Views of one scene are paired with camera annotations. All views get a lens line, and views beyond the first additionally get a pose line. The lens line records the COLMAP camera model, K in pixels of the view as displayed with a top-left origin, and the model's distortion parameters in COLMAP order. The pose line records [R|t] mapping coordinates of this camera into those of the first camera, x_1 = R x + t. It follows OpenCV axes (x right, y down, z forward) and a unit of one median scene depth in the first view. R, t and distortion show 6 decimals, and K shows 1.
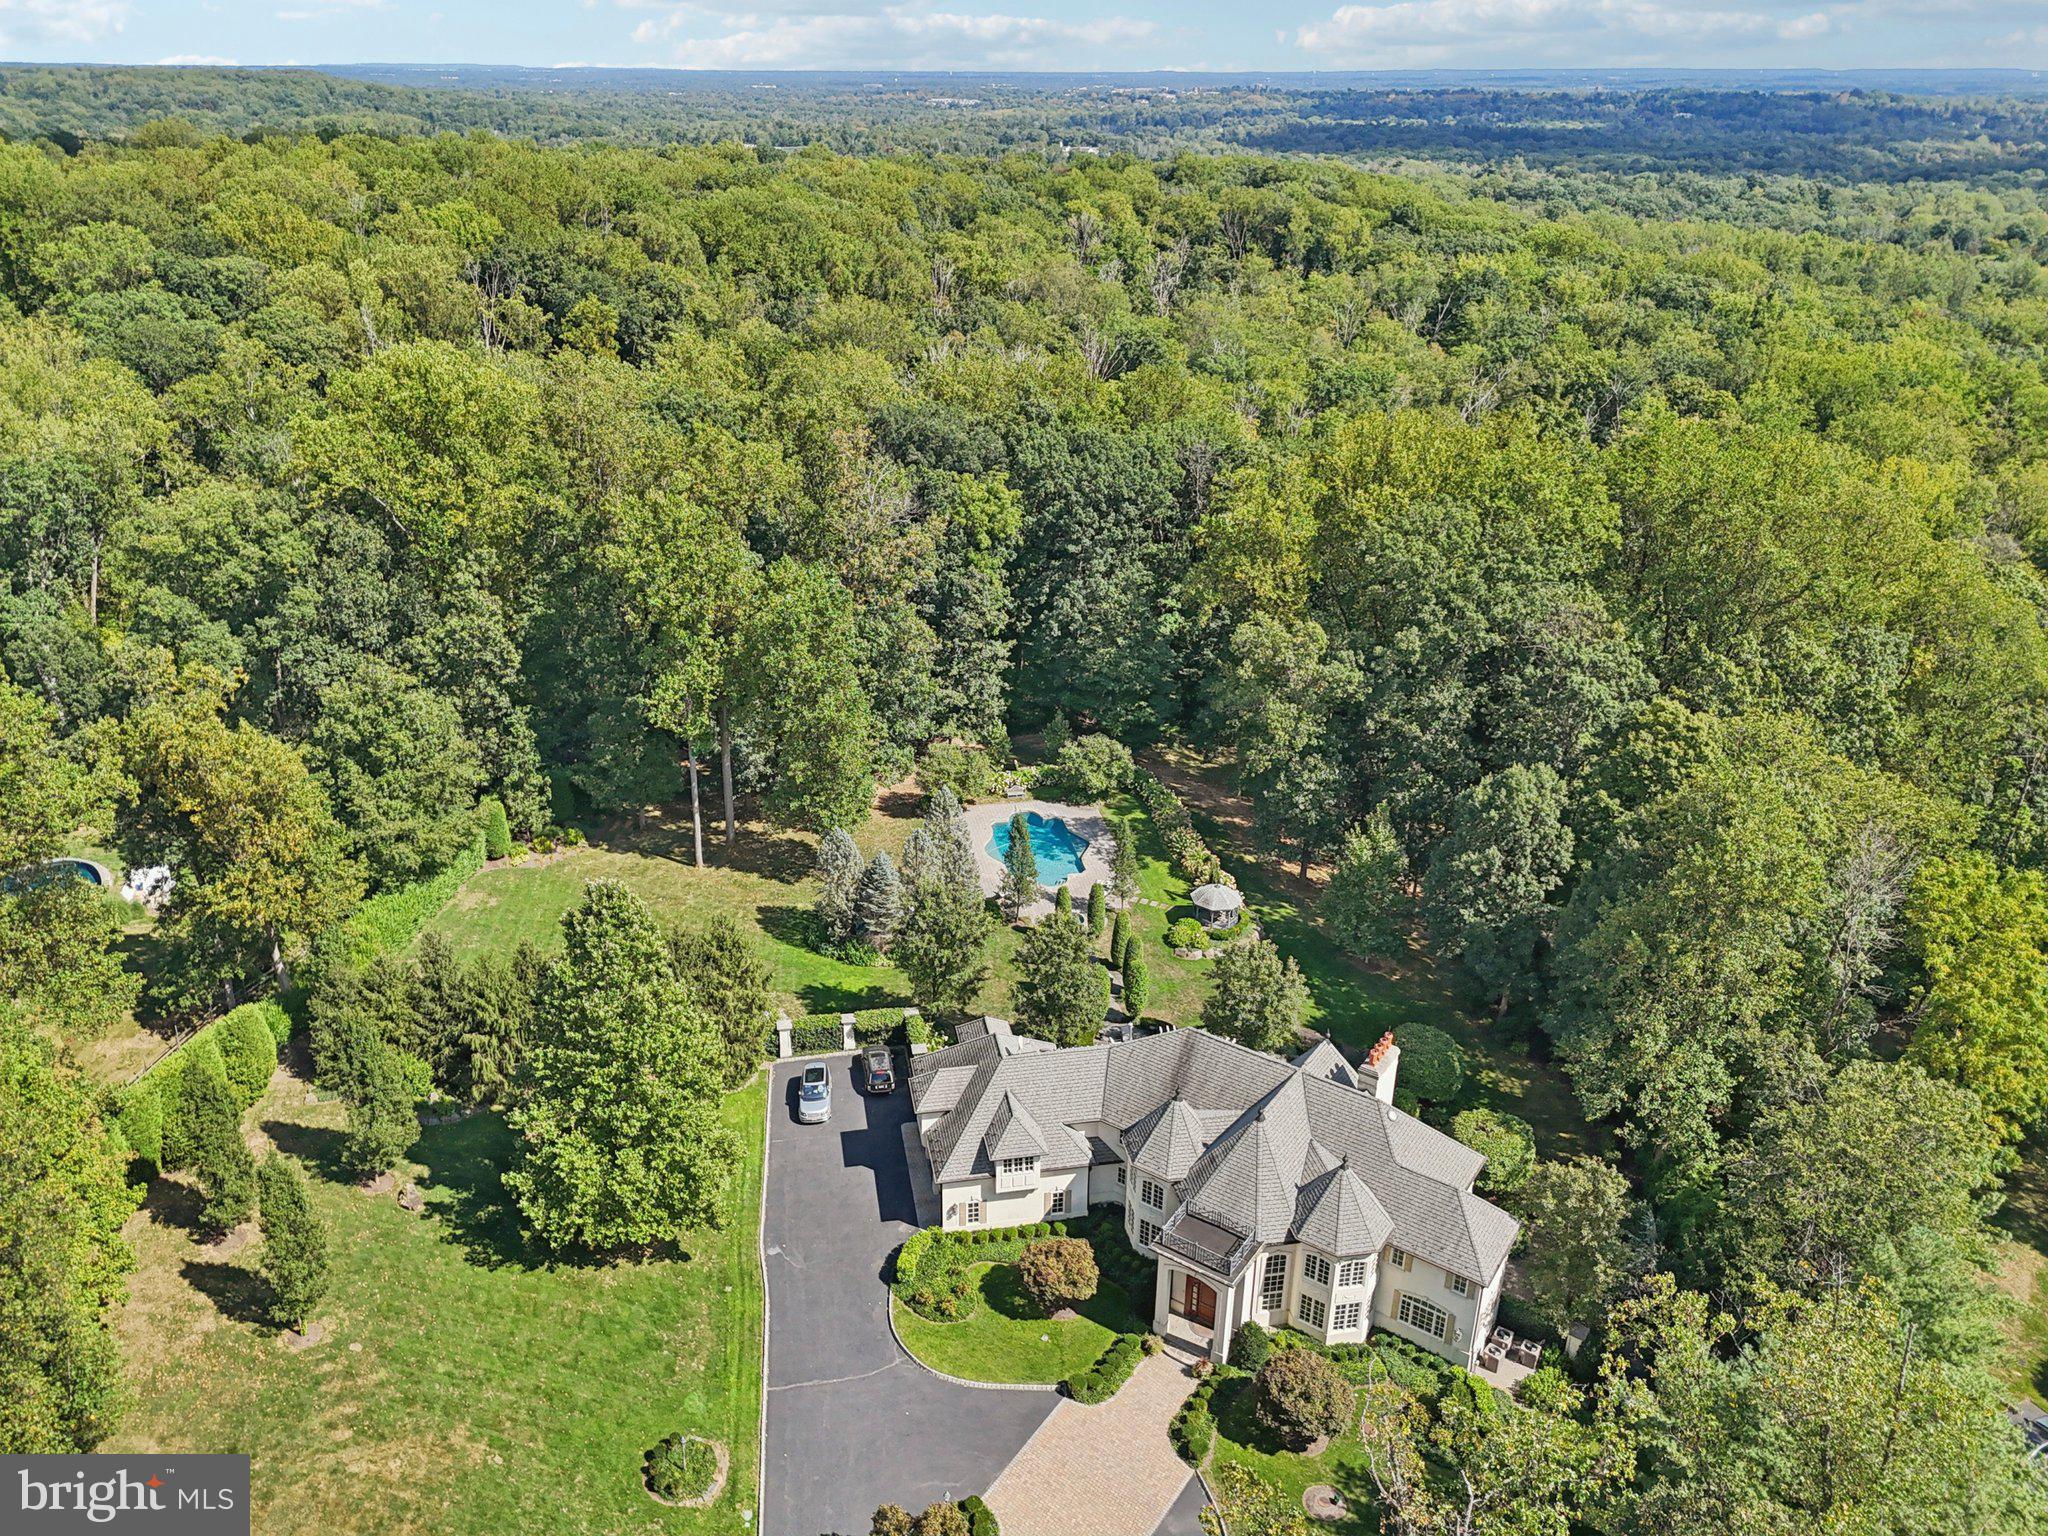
lens RADIAL K [[1483.7, 0, 1018.0], [0, 1483.7, 767.4], [0, 0, 1]] dist [0.062582, -0.049163]
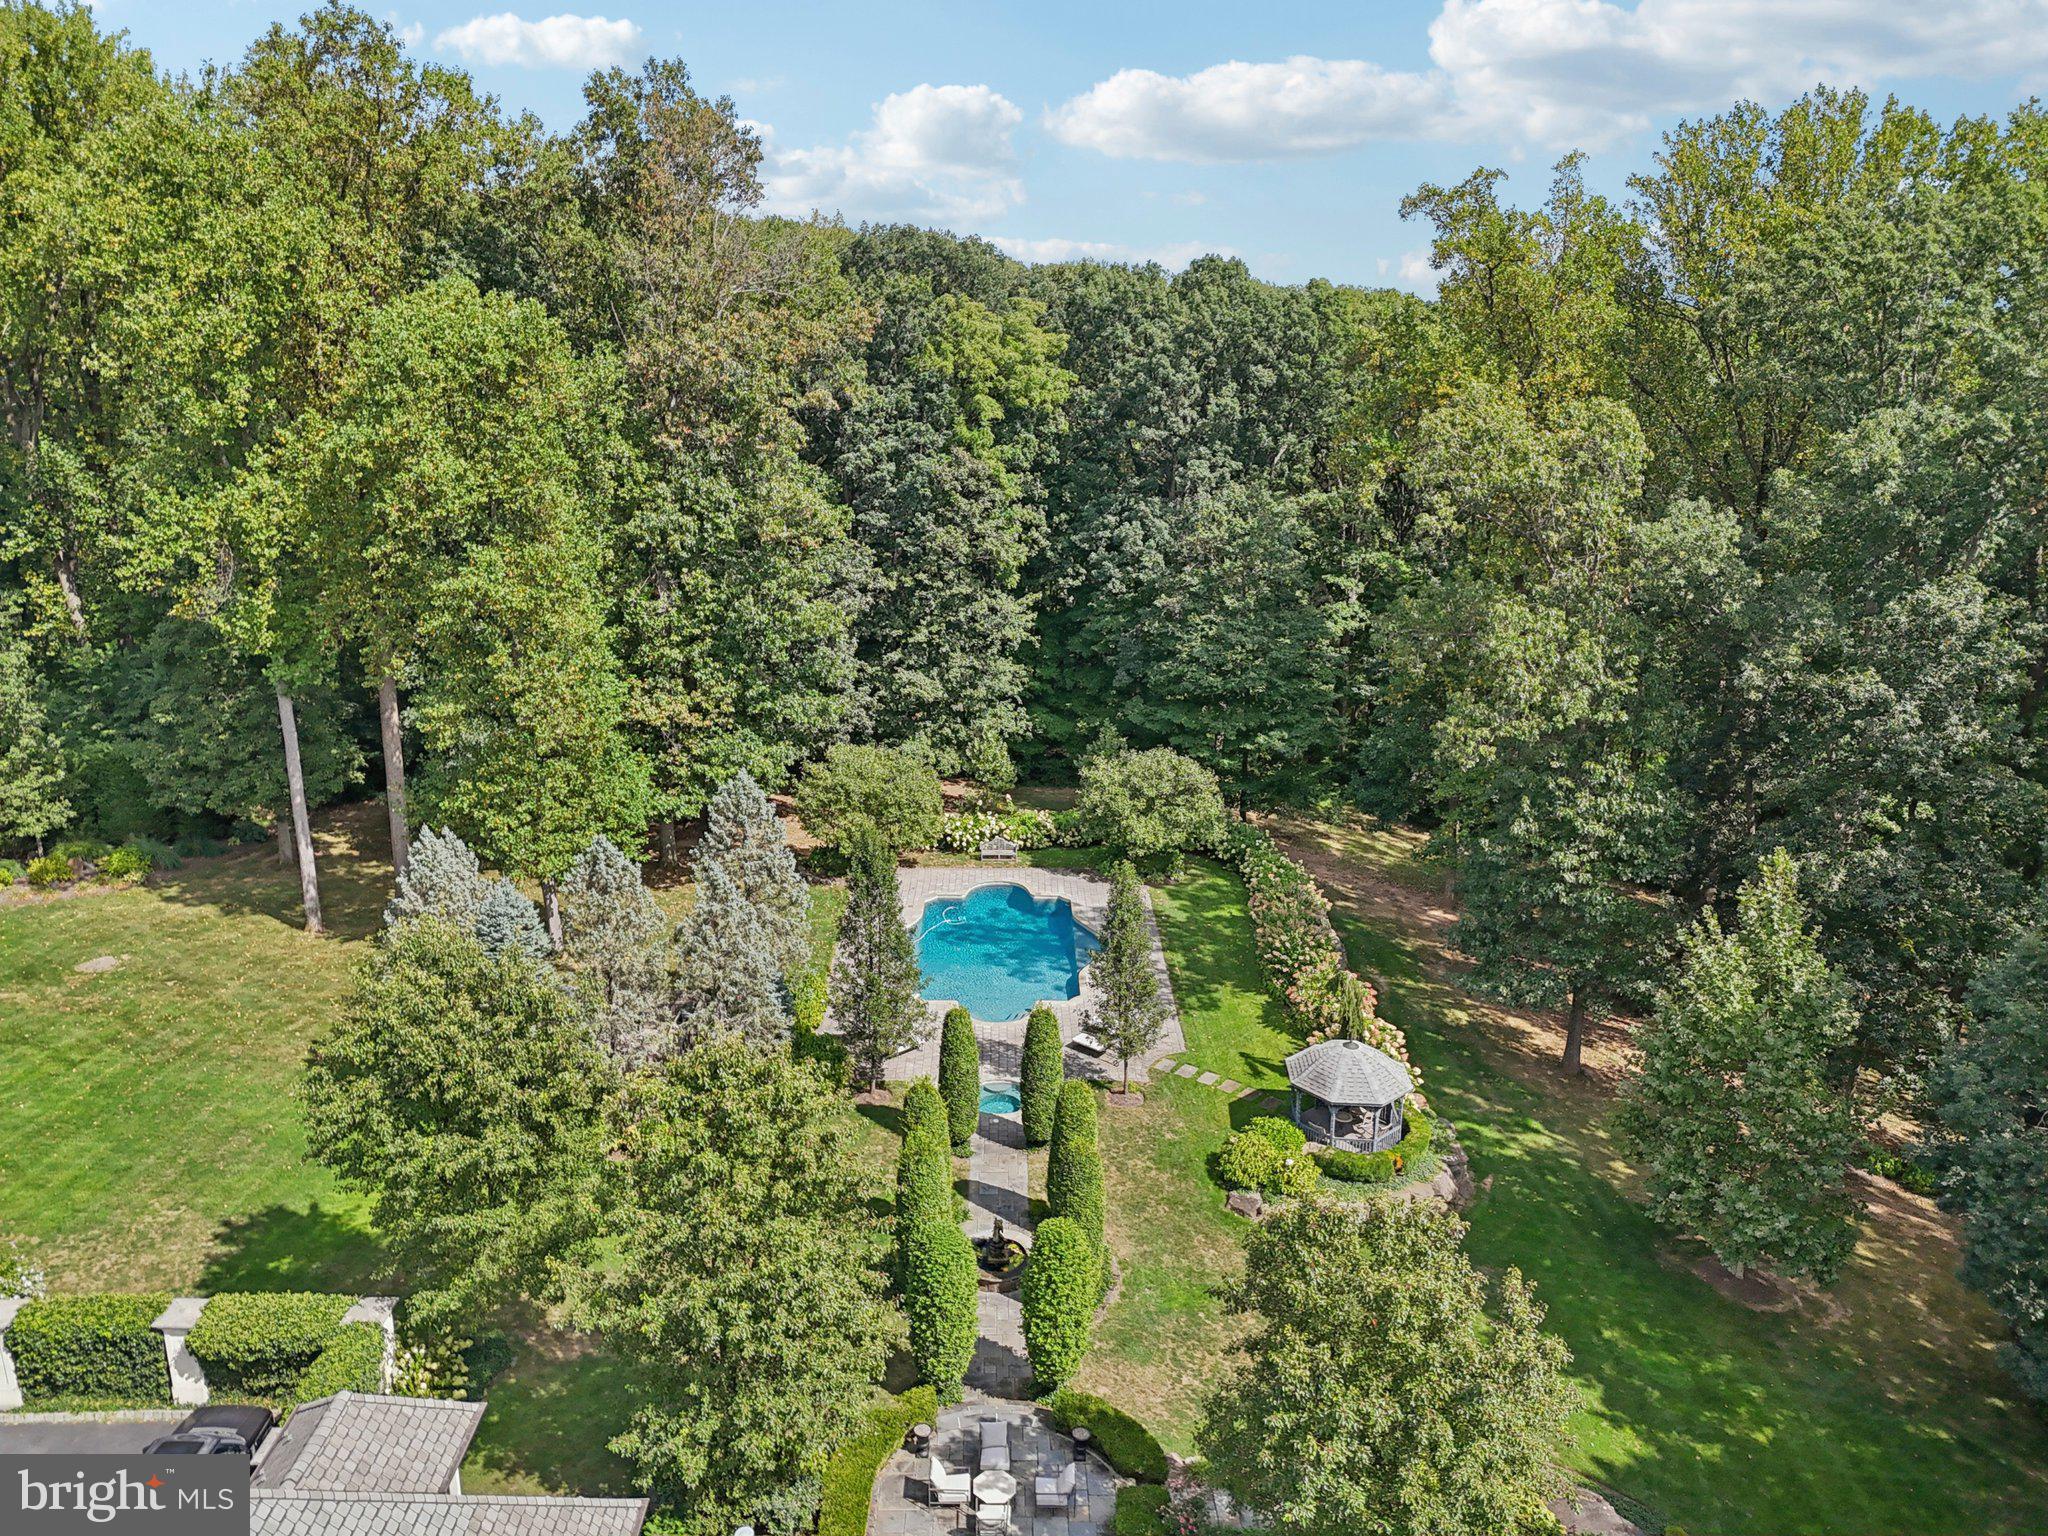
lens RADIAL K [[1483.7, 0, 1024.5], [0, 1483.7, 771.5], [0, 0, 1]] dist [0.062582, -0.049163]
pose [[0.984603, 0.049412, -0.167679, 0.111129], [-0.071045, 0.989537, -0.125575, 0.063669], [0.159719, 0.135554, 0.977811, 0.574193]]
